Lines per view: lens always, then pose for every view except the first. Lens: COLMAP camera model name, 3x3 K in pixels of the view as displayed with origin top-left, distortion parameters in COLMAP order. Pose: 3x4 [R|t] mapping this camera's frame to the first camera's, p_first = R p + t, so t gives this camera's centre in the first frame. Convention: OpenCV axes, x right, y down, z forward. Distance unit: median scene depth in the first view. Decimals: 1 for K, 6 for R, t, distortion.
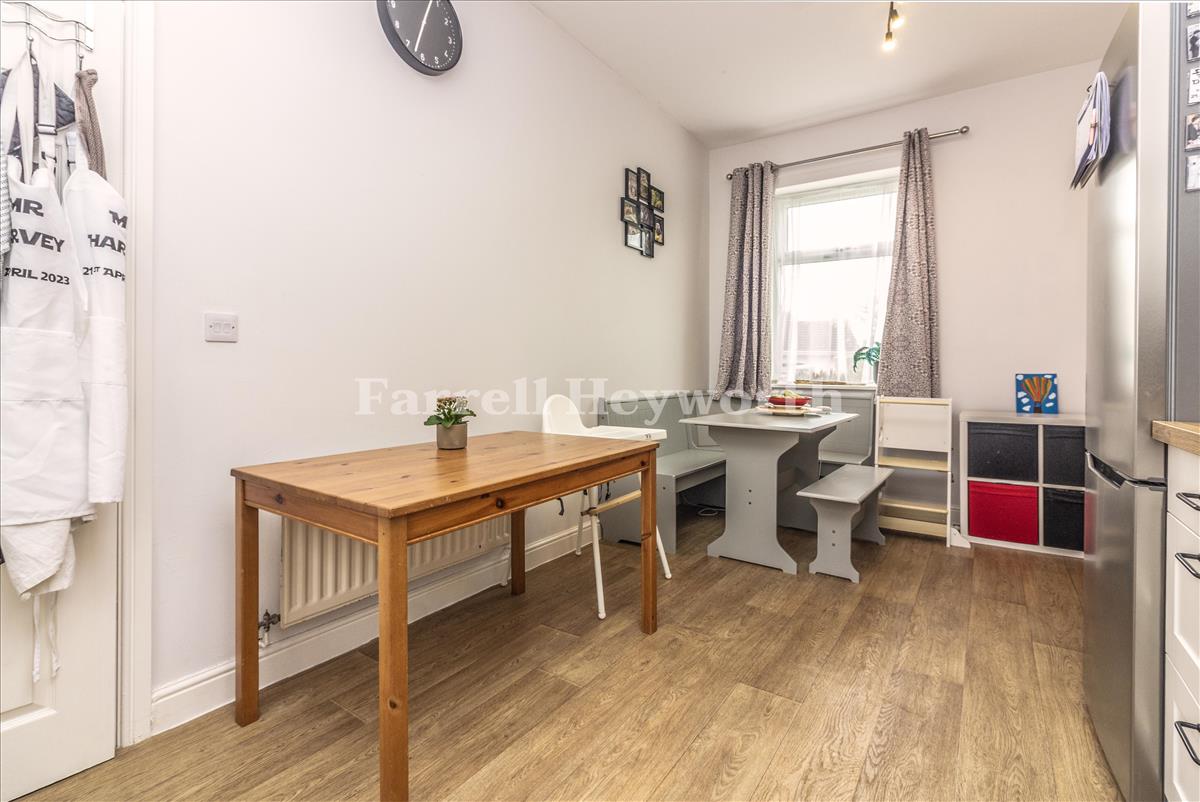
lens RADIAL K [[545.8, 0, 615.2], [0, 545.8, 381.0], [0, 0, 1]] dist [0.002950, -0.001156]
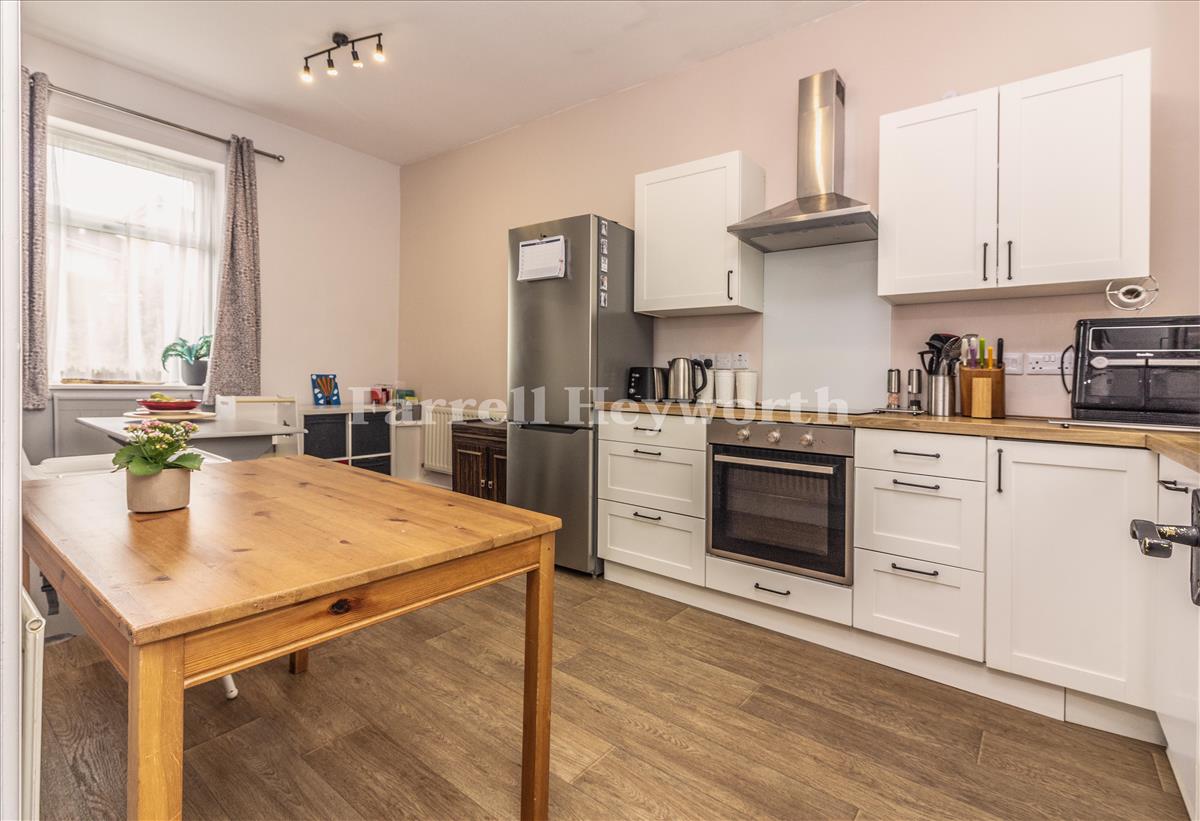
lens RADIAL K [[568.2, 0, 565.9], [0, 568.2, 383.6], [0, 0, 1]] dist [0.002327, -0.000597]
pose [[0.105869, -0.011196, 0.994317, -0.497537], [-0.006543, 0.999907, 0.011956, -0.011202], [-0.994359, -0.007771, 0.105786, 0.296776]]
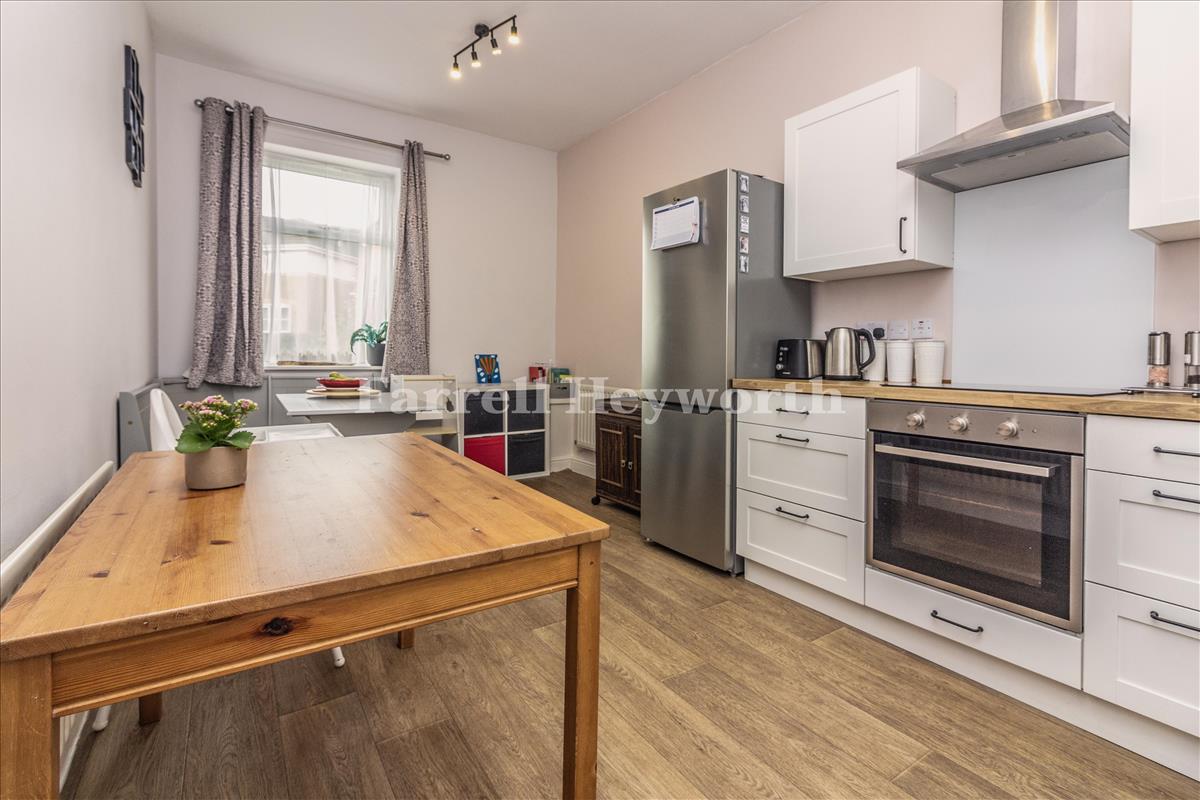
lens RADIAL K [[545.8, 0, 579.8], [0, 545.8, 368.2], [0, 0, 1]] dist [0.002950, -0.001156]
pose [[0.398021, -0.023625, 0.917072, -0.394844], [0.009215, 0.999721, 0.021755, -0.006391], [-0.917330, -0.000208, 0.398127, 0.240574]]
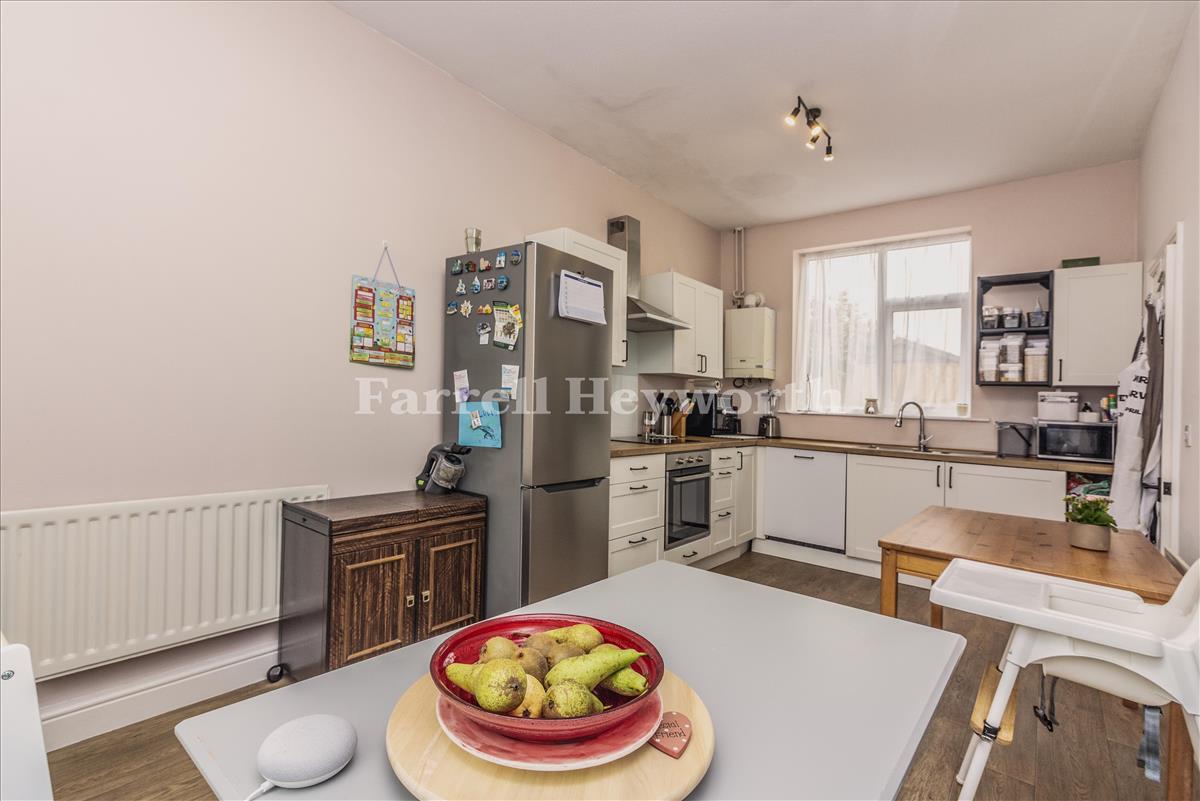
lens RADIAL K [[545.8, 0, 602.2], [0, 545.8, 400.3], [0, 0, 1]] dist [0.002950, -0.001156]
pose [[-0.994177, -0.028013, 0.104052, 0.260283], [-0.027832, 0.999608, 0.003192, -0.053884], [-0.104100, 0.000278, -0.994567, 1.176080]]
